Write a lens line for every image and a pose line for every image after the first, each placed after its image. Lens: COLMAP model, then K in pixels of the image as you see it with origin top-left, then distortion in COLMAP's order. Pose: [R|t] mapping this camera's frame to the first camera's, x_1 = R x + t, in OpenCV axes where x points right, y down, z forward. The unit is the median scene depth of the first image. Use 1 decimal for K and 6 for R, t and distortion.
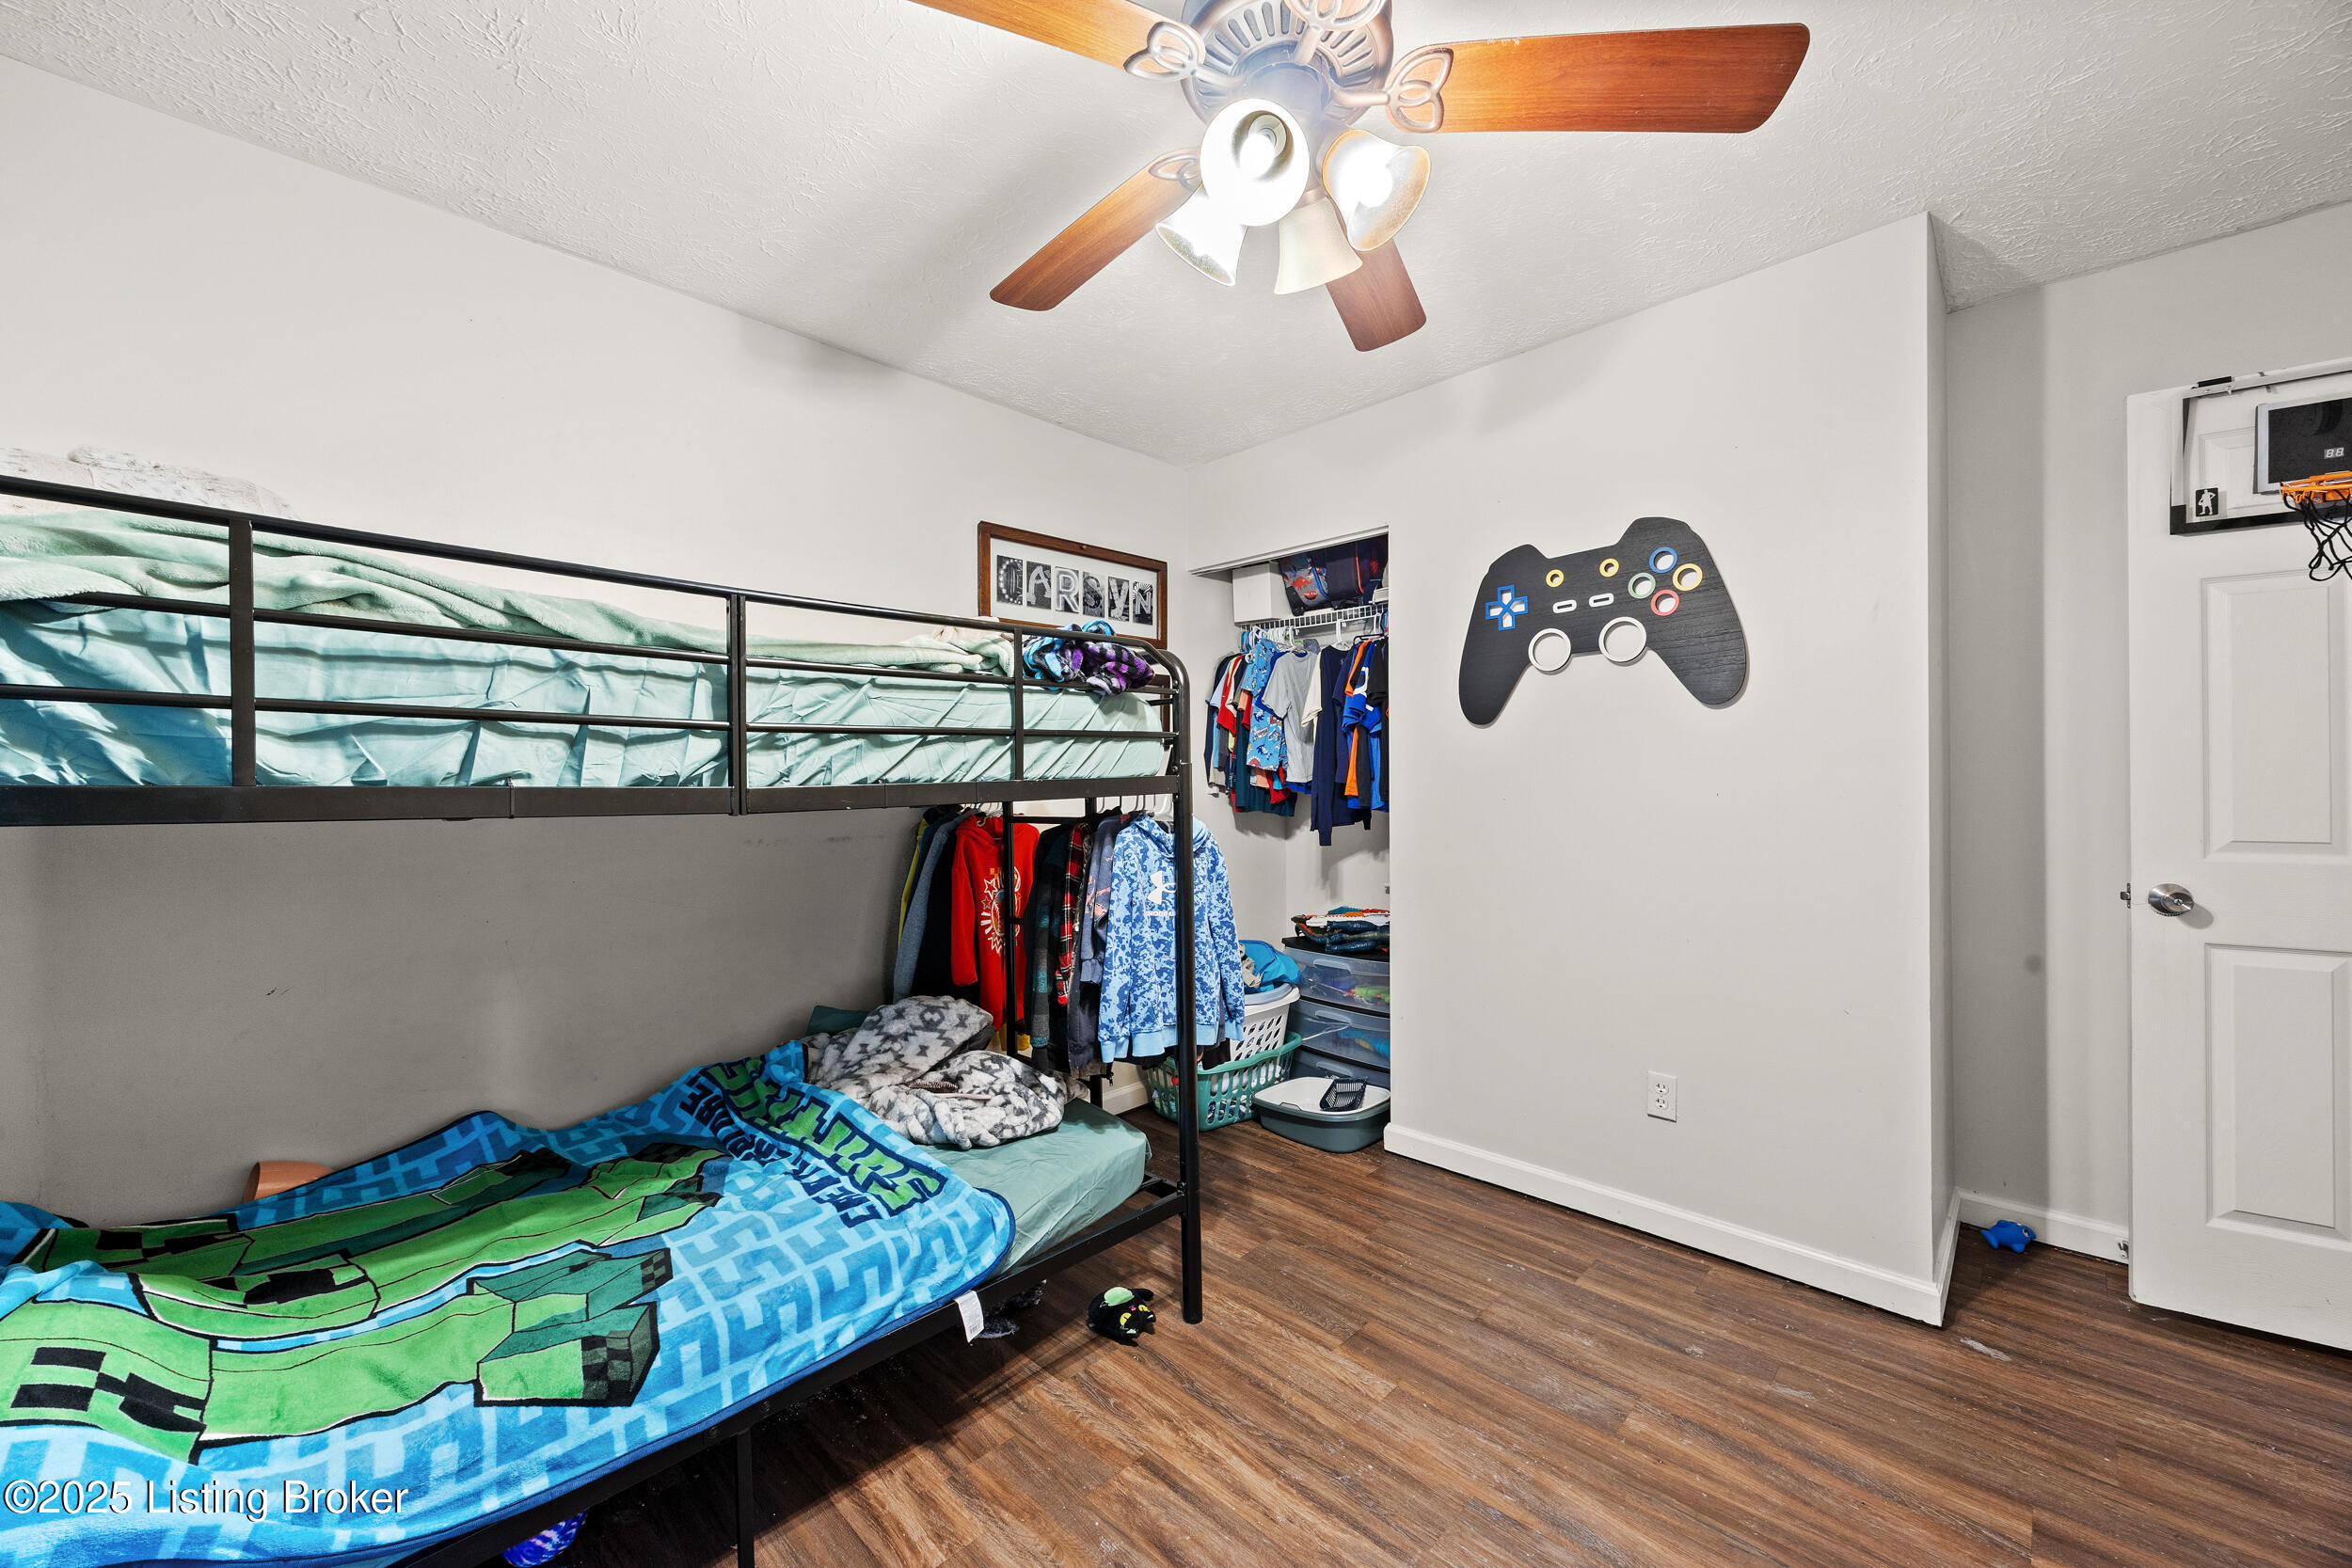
lens RADIAL K [[903.7, 0, 1184.4], [0, 903.7, 782.3], [0, 0, 1]] dist [-0.002675, 0.000639]
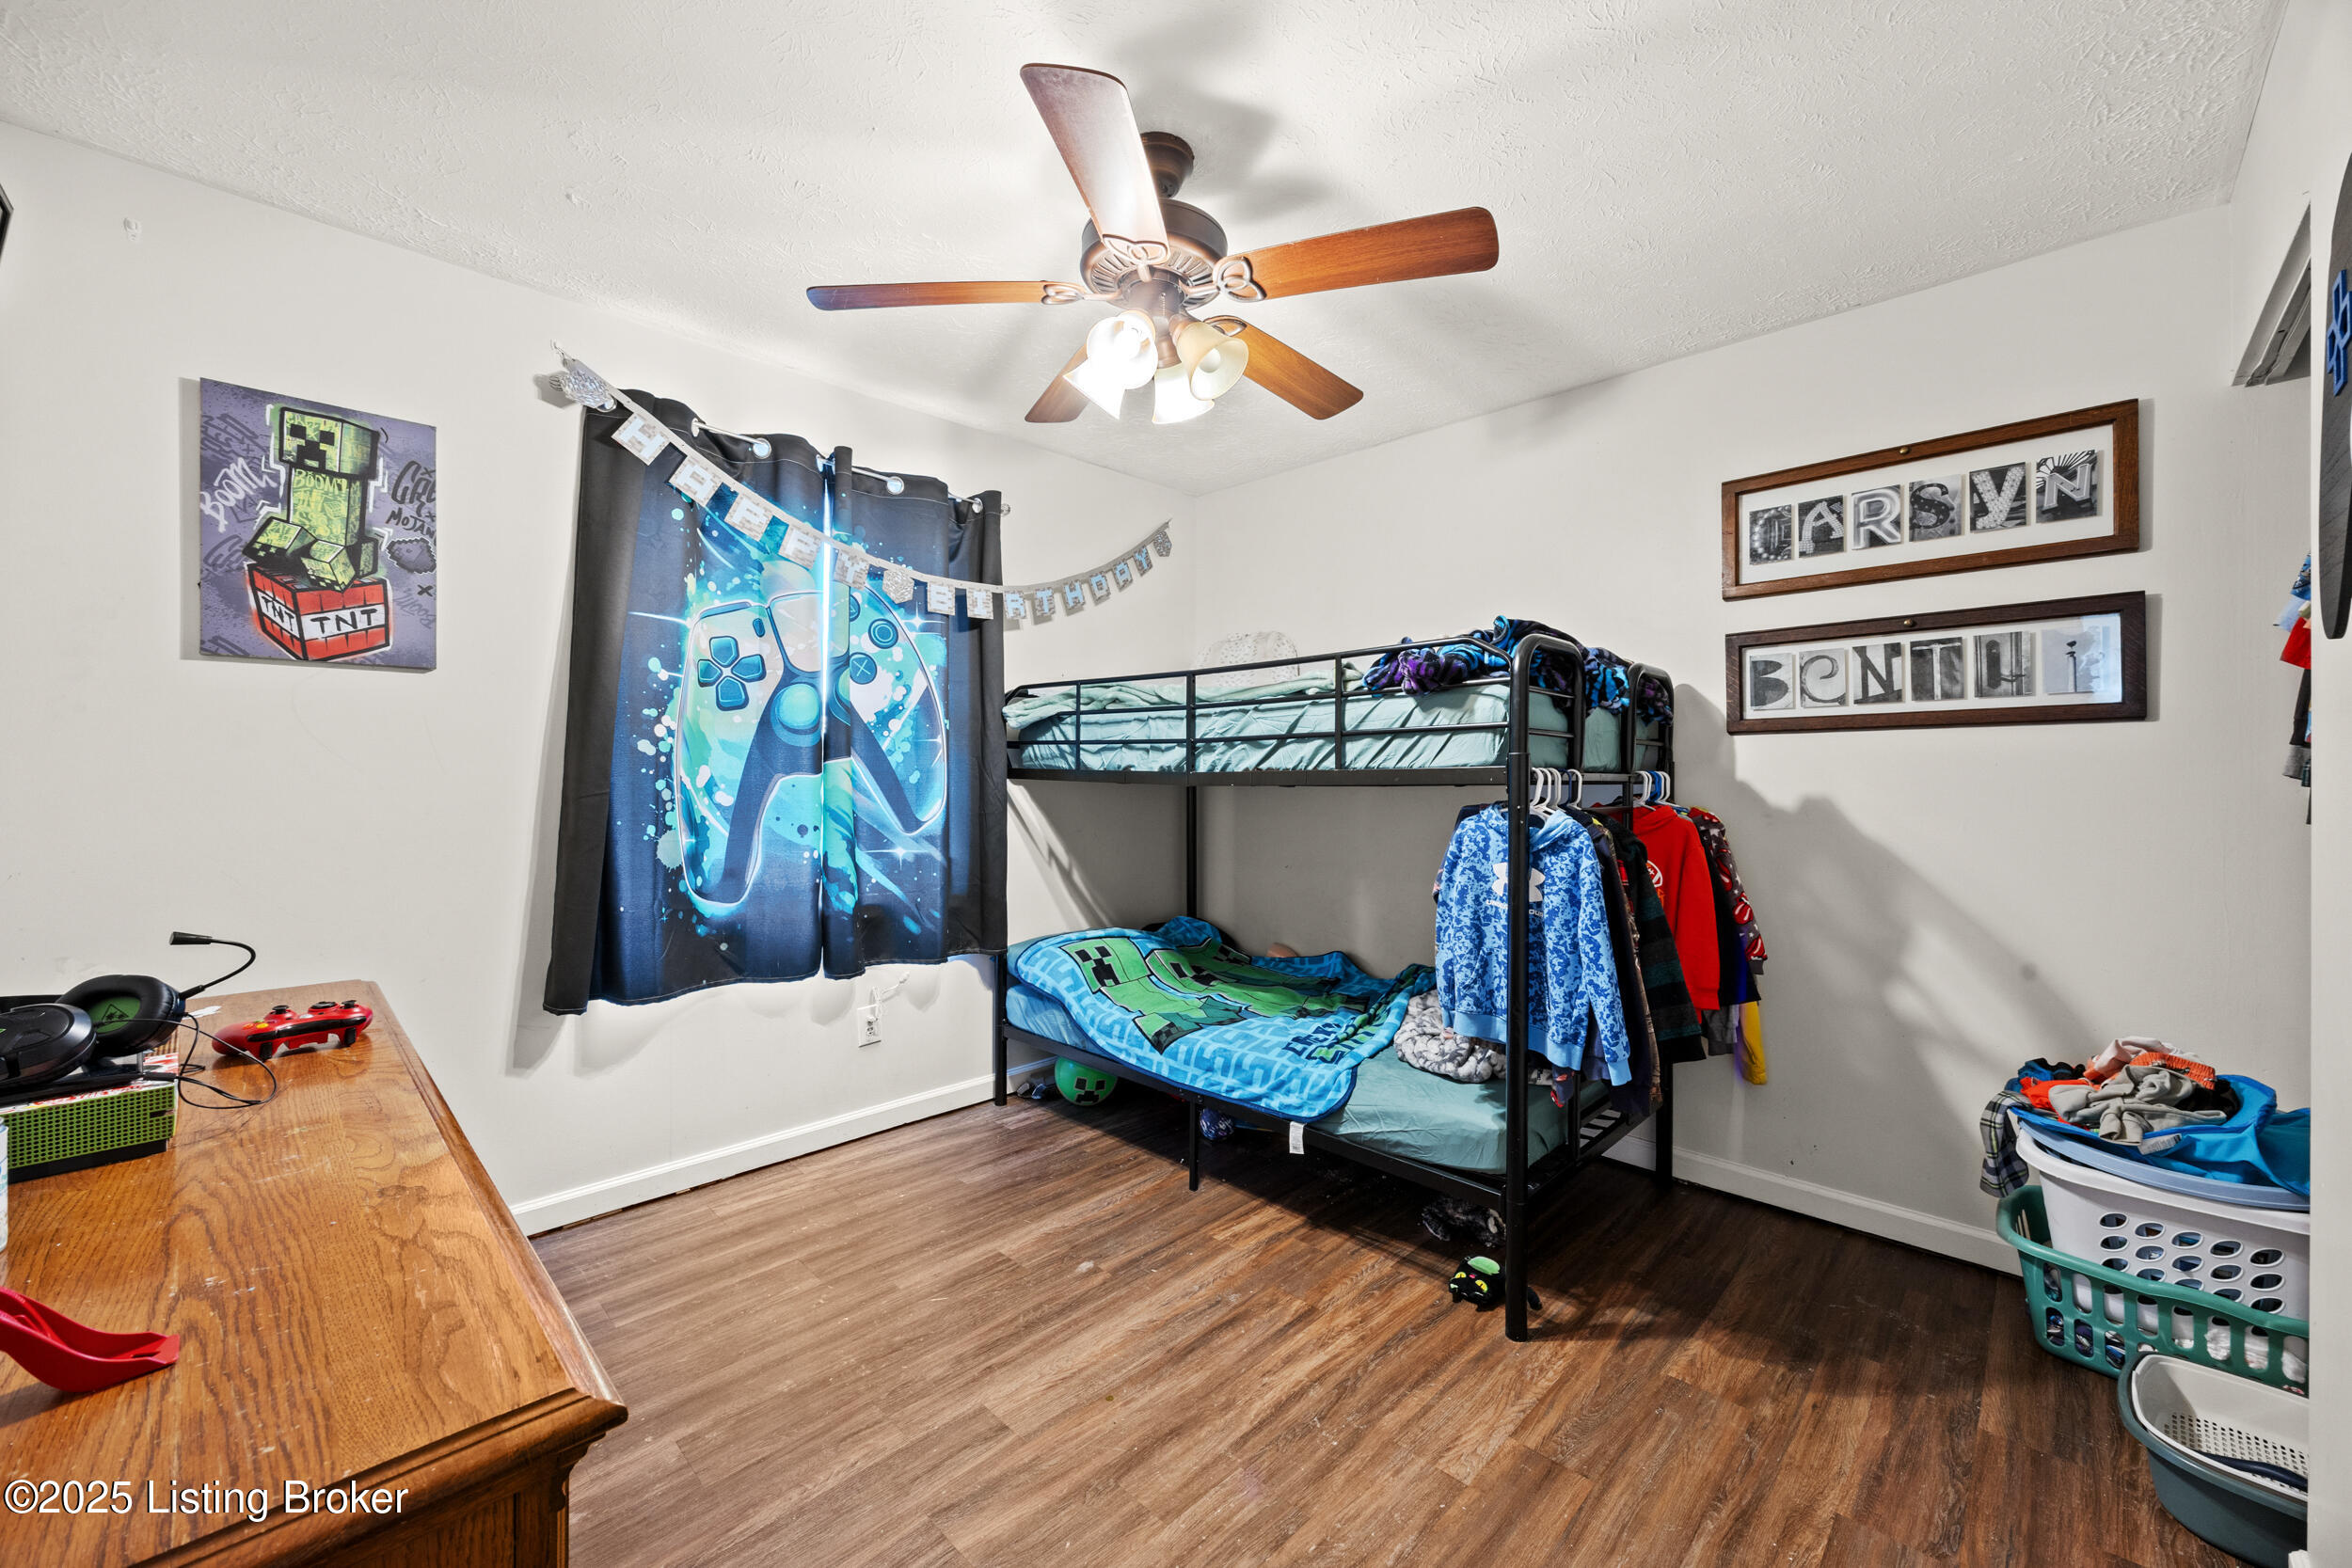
lens RADIAL K [[903.7, 0, 1184.8], [0, 903.7, 772.8], [0, 0, 1]] dist [-0.002675, 0.000639]
pose [[-0.003161, 0.012062, -0.999922, 1.164288], [-0.003741, 0.999920, 0.012074, -0.012994], [0.999988, 0.003778, -0.003115, 0.792469]]
